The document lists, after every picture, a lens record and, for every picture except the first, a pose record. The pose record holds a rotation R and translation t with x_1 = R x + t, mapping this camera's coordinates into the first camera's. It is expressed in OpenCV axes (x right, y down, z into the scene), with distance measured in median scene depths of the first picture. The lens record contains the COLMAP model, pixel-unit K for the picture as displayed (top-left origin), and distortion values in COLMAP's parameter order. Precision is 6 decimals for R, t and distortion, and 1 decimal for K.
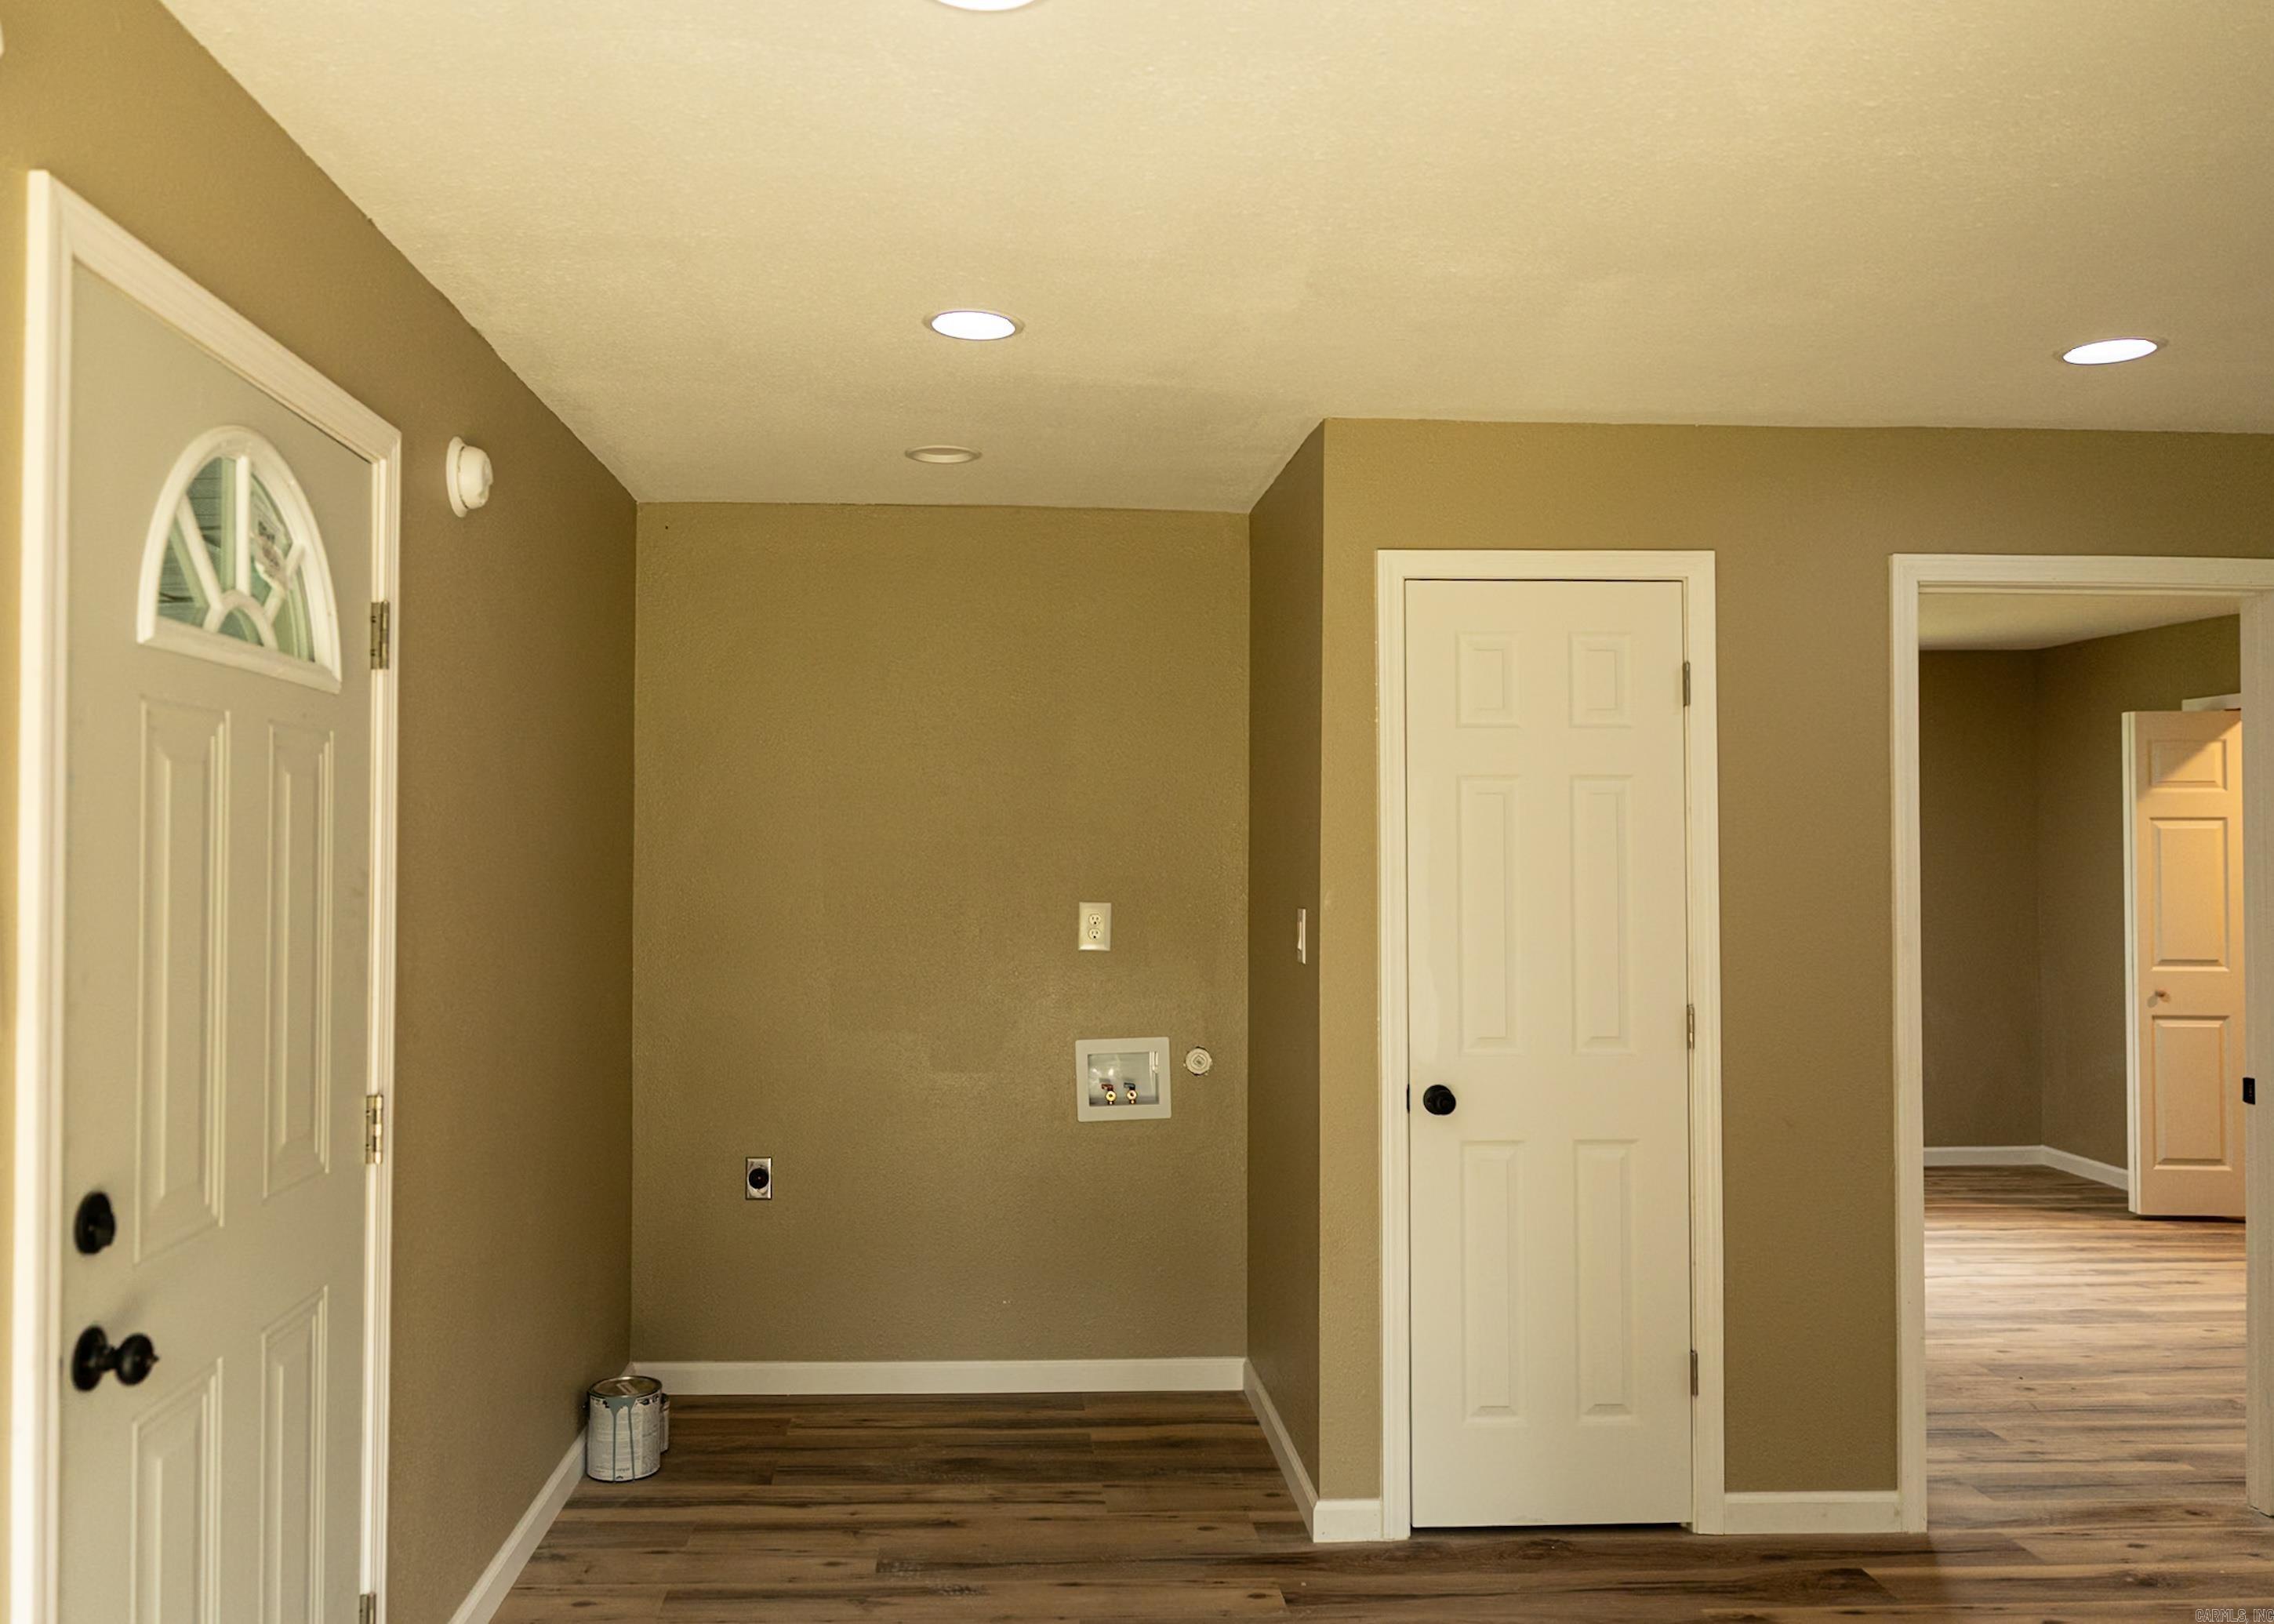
lens RADIAL K [[1731.6, 0, 1075.5], [0, 1731.6, 836.8], [0, 0, 1]] dist [0.009391, -0.004867]
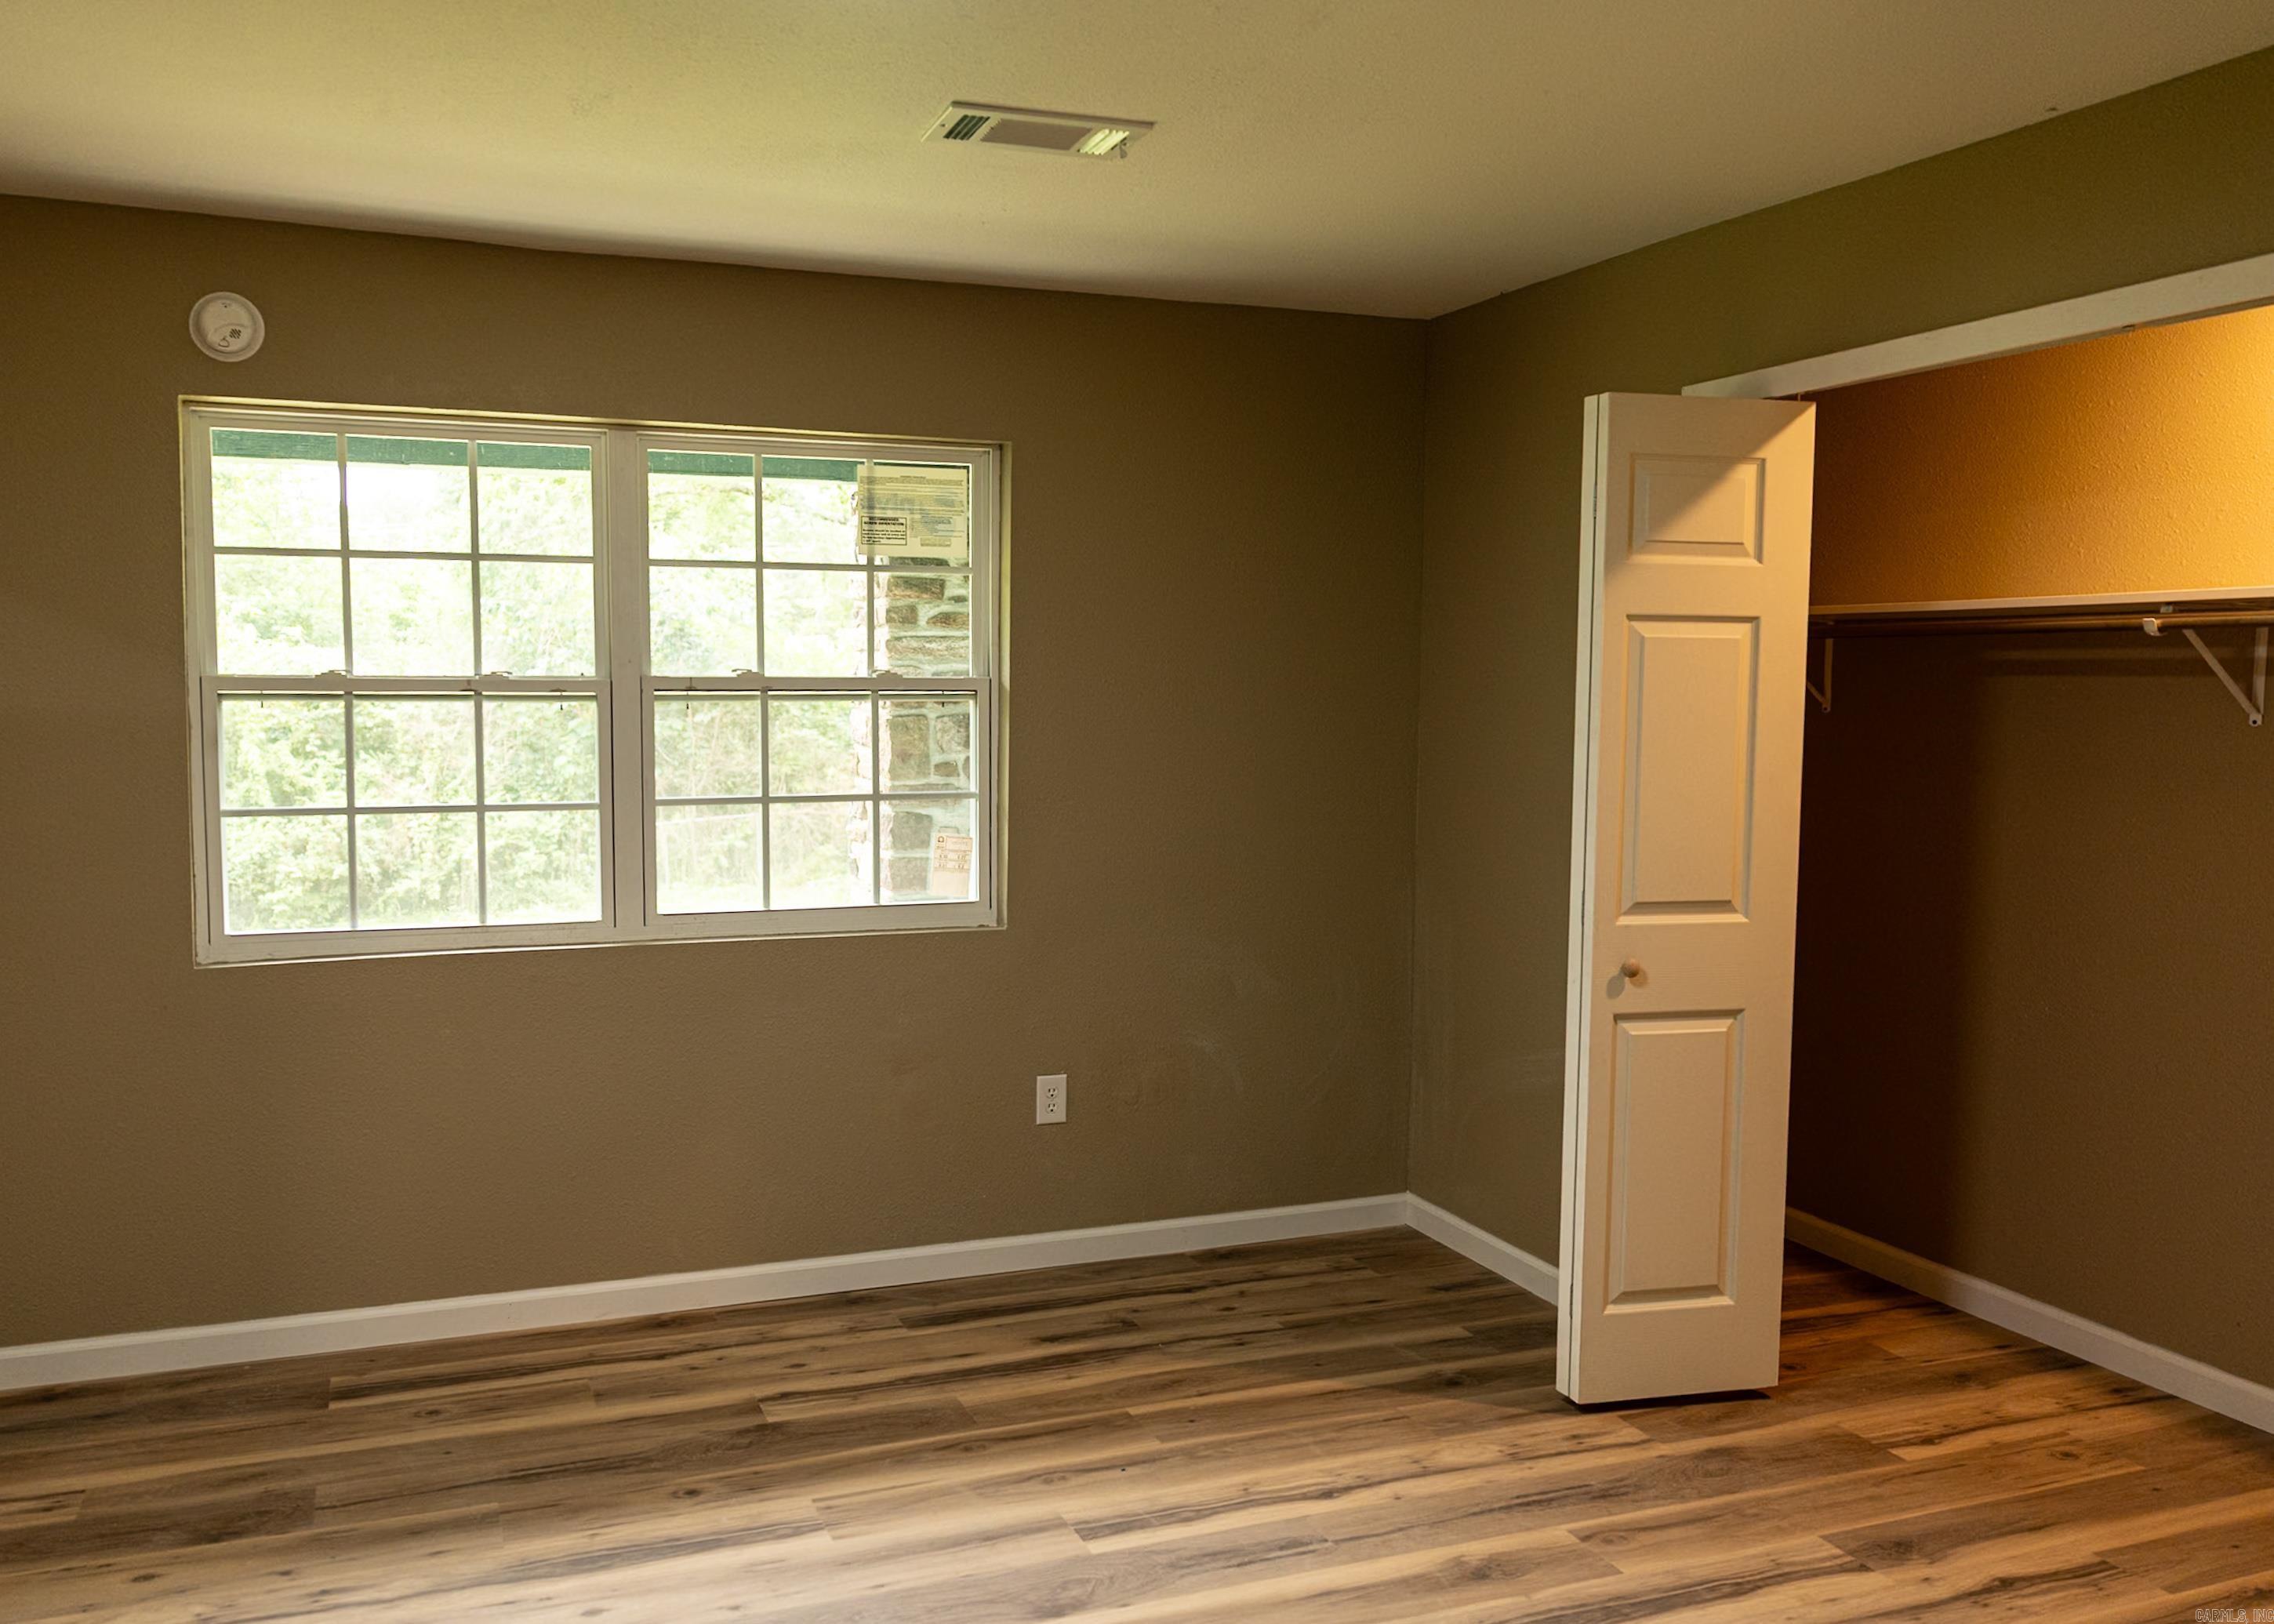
lens RADIAL K [[1664.8, 0, 1069.0], [0, 1664.8, 820.9], [0, 0, 1]] dist [-0.004347, -0.006051]
pose [[0.953241, -0.013673, 0.301901, 0.392229], [-0.014617, 0.995721, 0.091250, 0.007684], [-0.301857, -0.091396, 0.948962, 0.717648]]
